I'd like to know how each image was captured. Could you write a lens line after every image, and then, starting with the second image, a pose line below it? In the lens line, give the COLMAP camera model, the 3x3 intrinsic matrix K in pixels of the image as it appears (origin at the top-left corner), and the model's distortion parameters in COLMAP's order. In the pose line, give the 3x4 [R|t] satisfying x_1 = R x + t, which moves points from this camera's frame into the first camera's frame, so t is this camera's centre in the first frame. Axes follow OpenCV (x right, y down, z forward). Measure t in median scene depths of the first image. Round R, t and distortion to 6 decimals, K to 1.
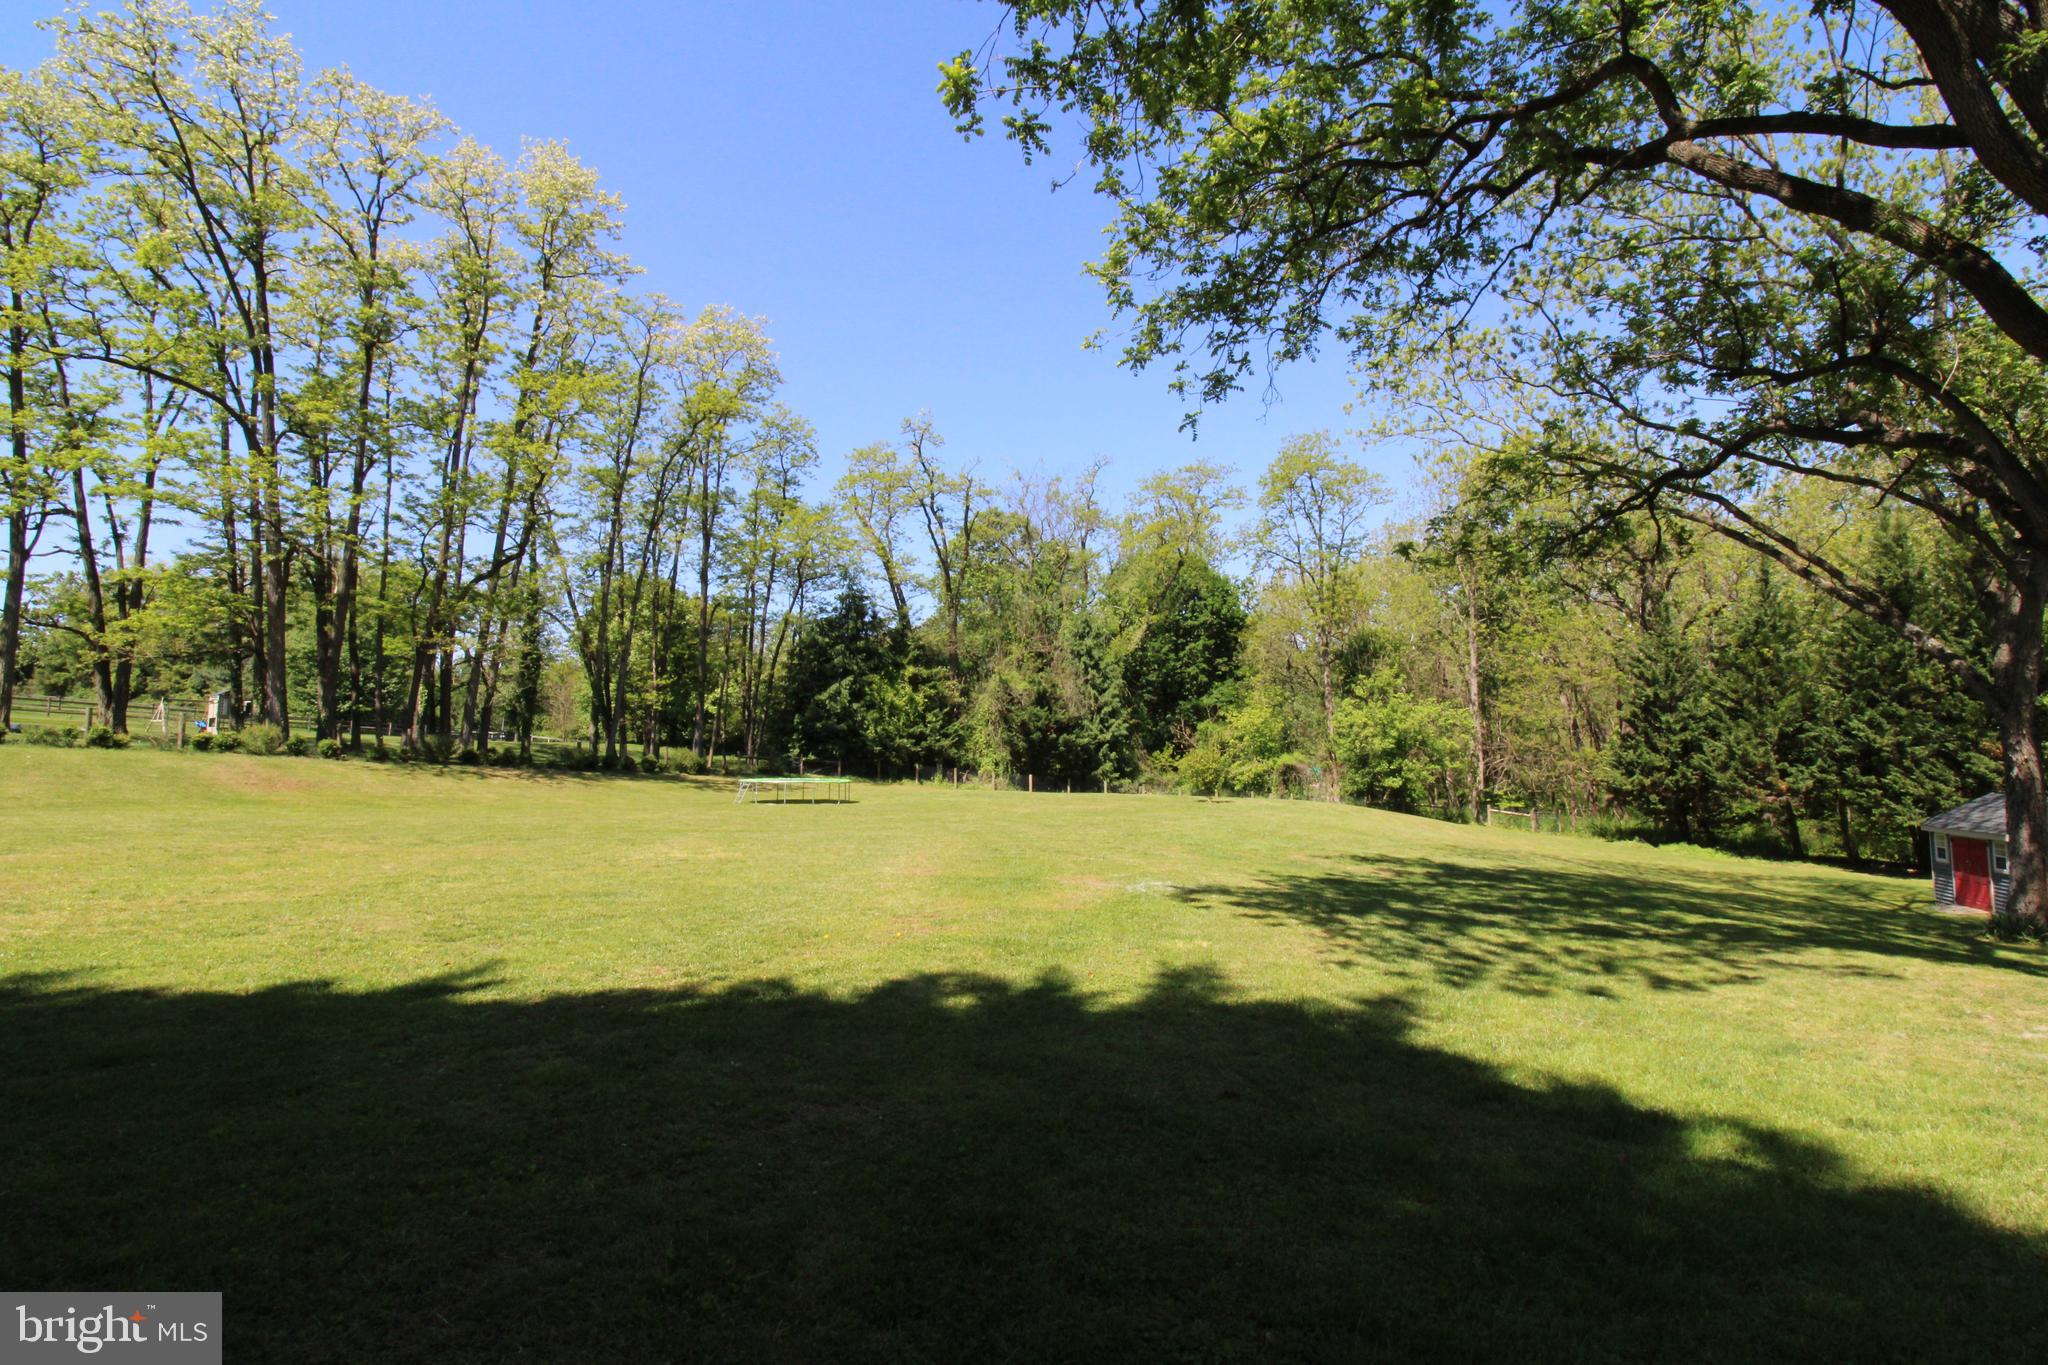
lens RADIAL K [[948.9, 0, 1031.6], [0, 948.9, 672.6], [0, 0, 1]] dist [-0.001340, -0.011607]
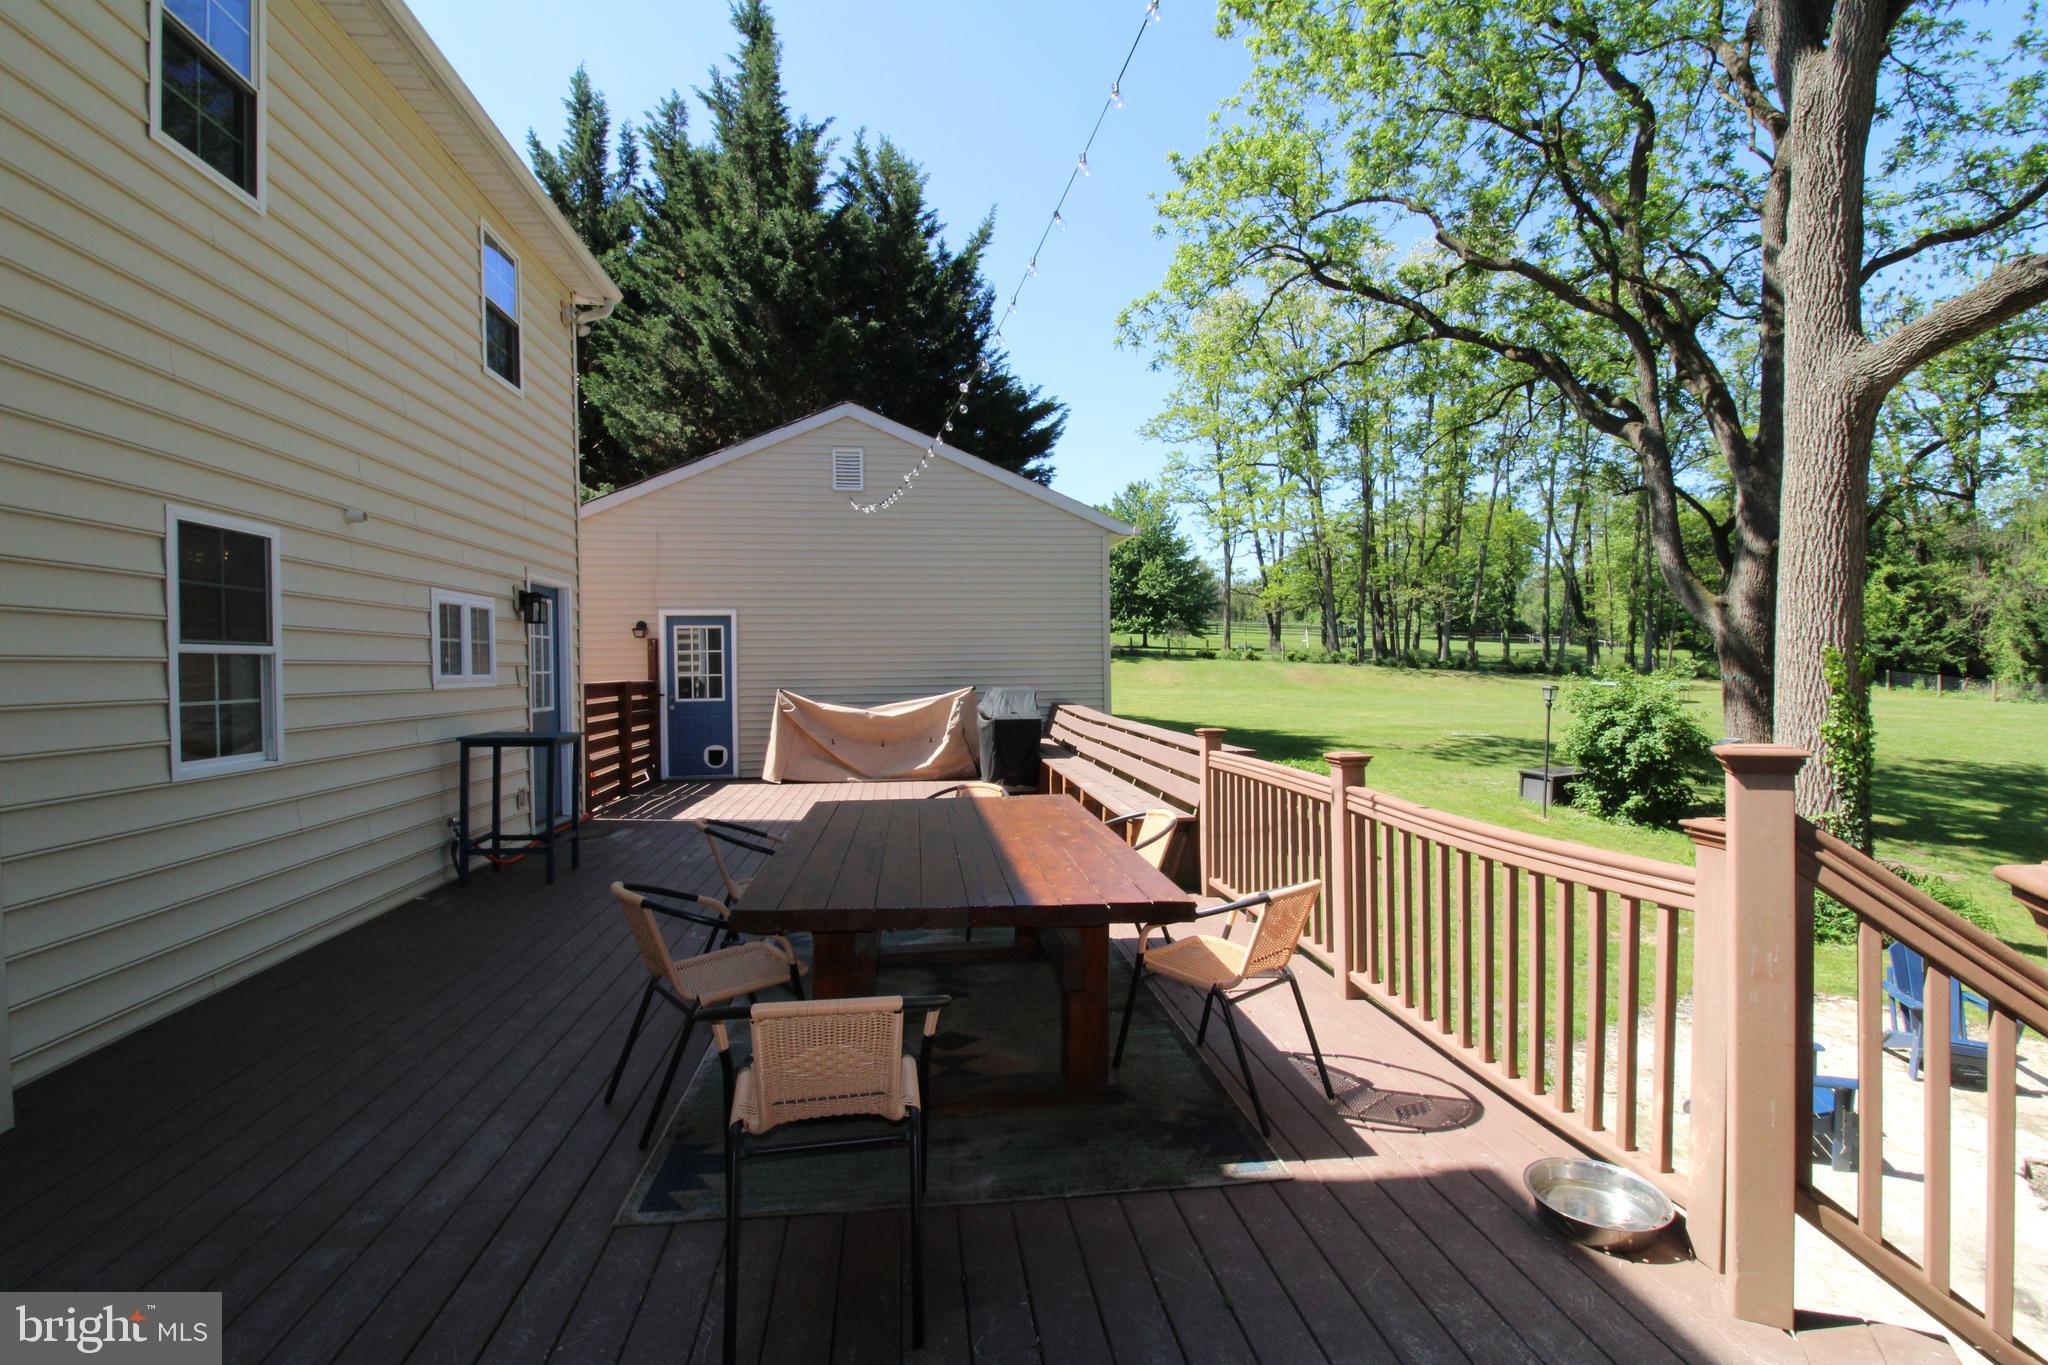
lens RADIAL K [[948.9, 0, 1035.5], [0, 948.9, 676.1], [0, 0, 1]] dist [-0.001340, -0.011607]
pose [[0.447379, 0.016504, -0.894192, 0.416253], [0.083910, 0.994645, 0.060340, -0.031387], [0.890400, -0.102026, 0.443598, -0.218616]]
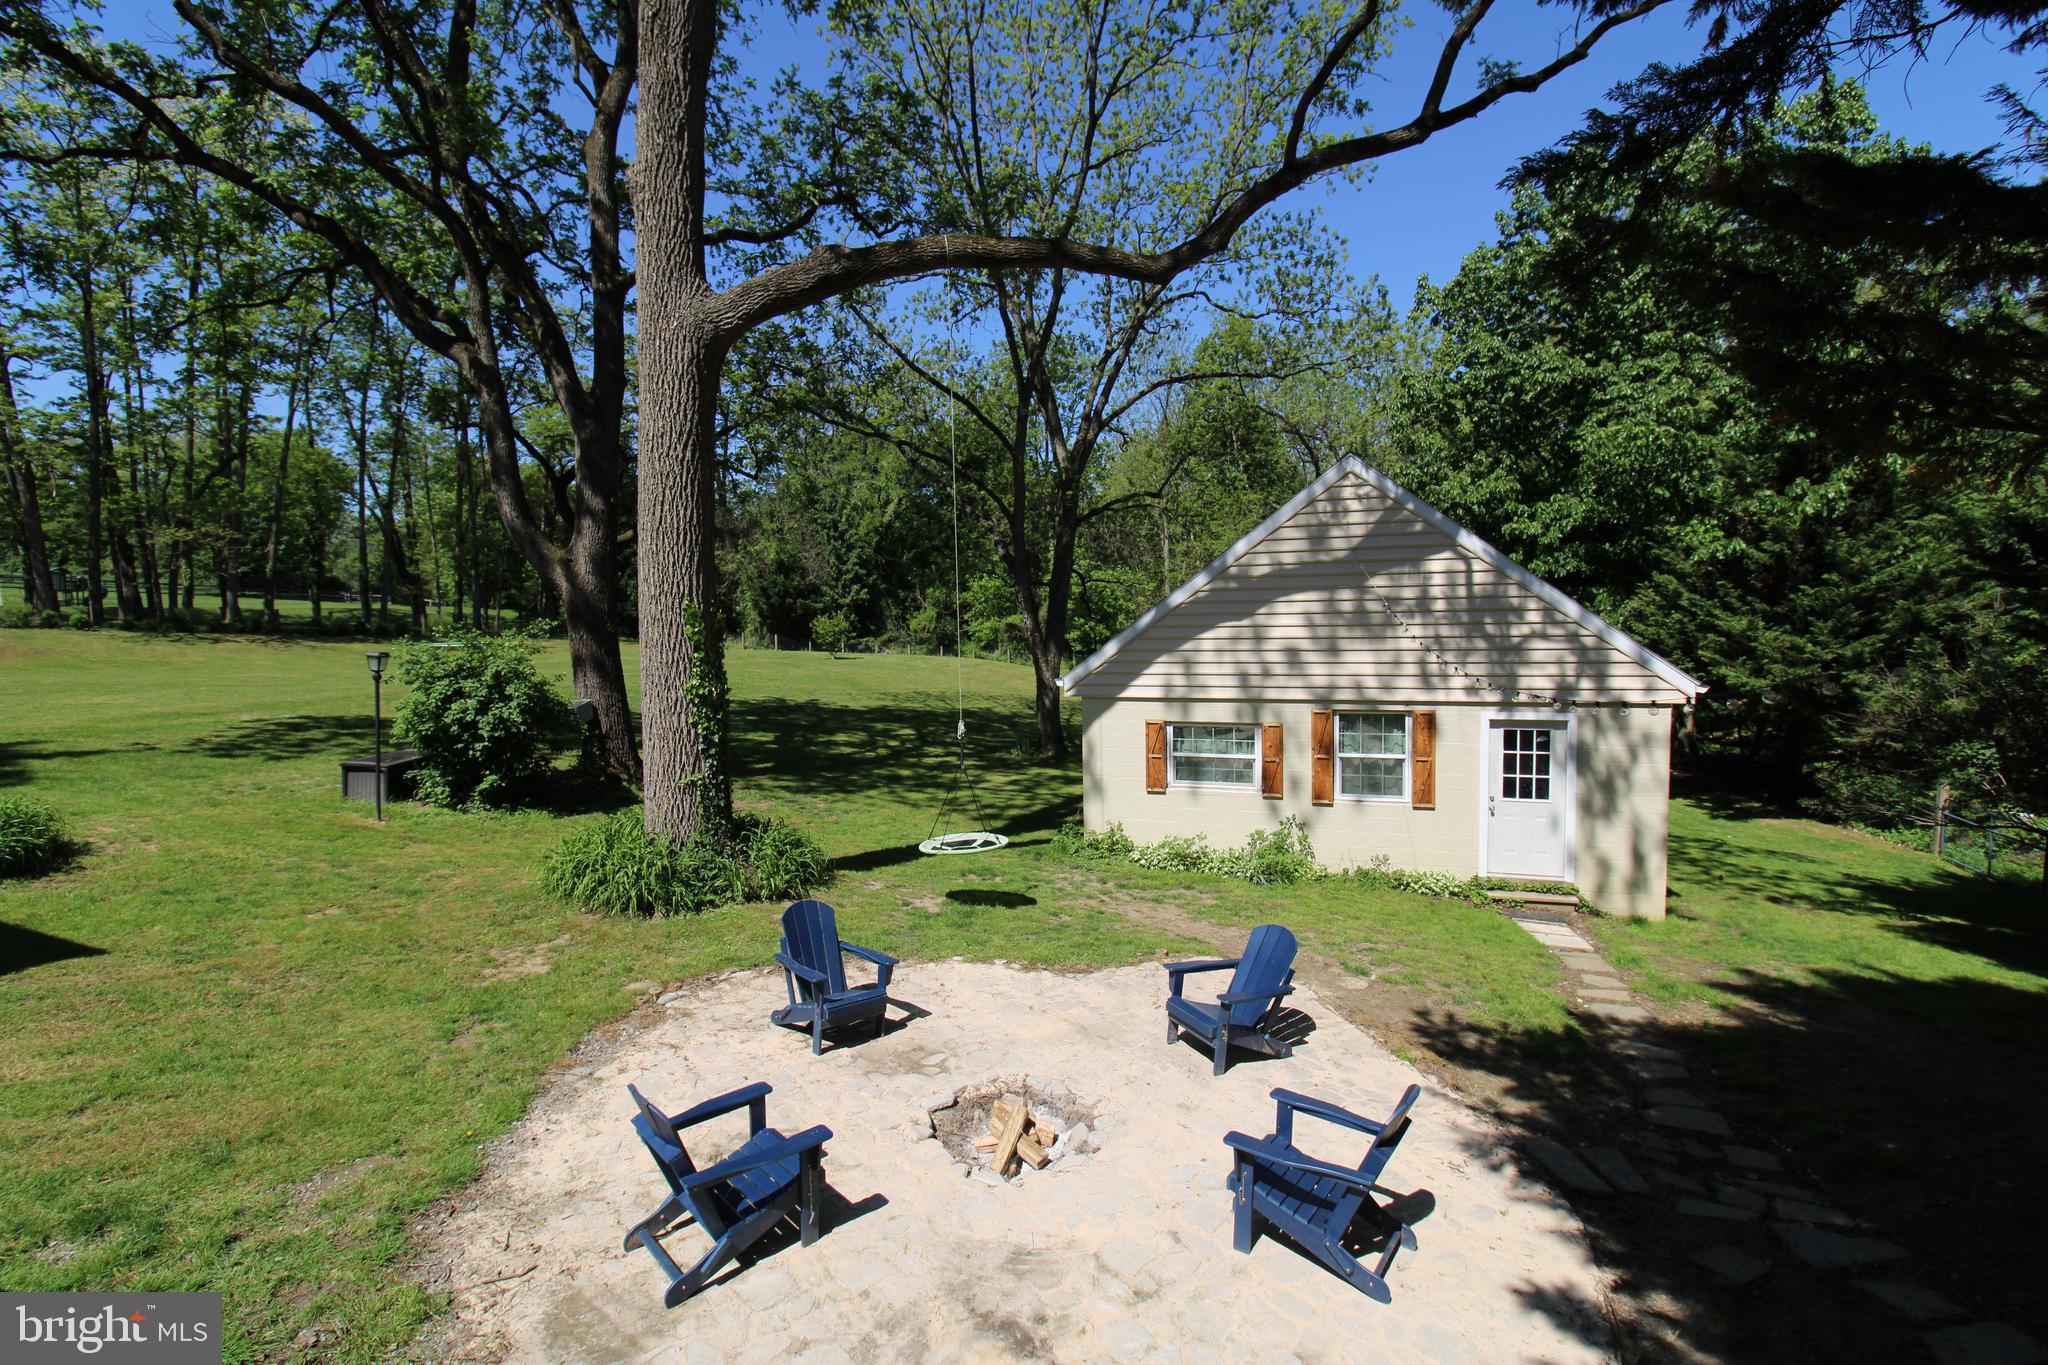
lens RADIAL K [[948.9, 0, 1036.1], [0, 948.9, 674.0], [0, 0, 1]] dist [-0.001340, -0.011607]
pose [[0.999977, -0.006206, 0.002870, 0.380173], [0.005684, 0.987801, 0.155621, -0.026427], [-0.003801, -0.155601, 0.987813, -0.169254]]
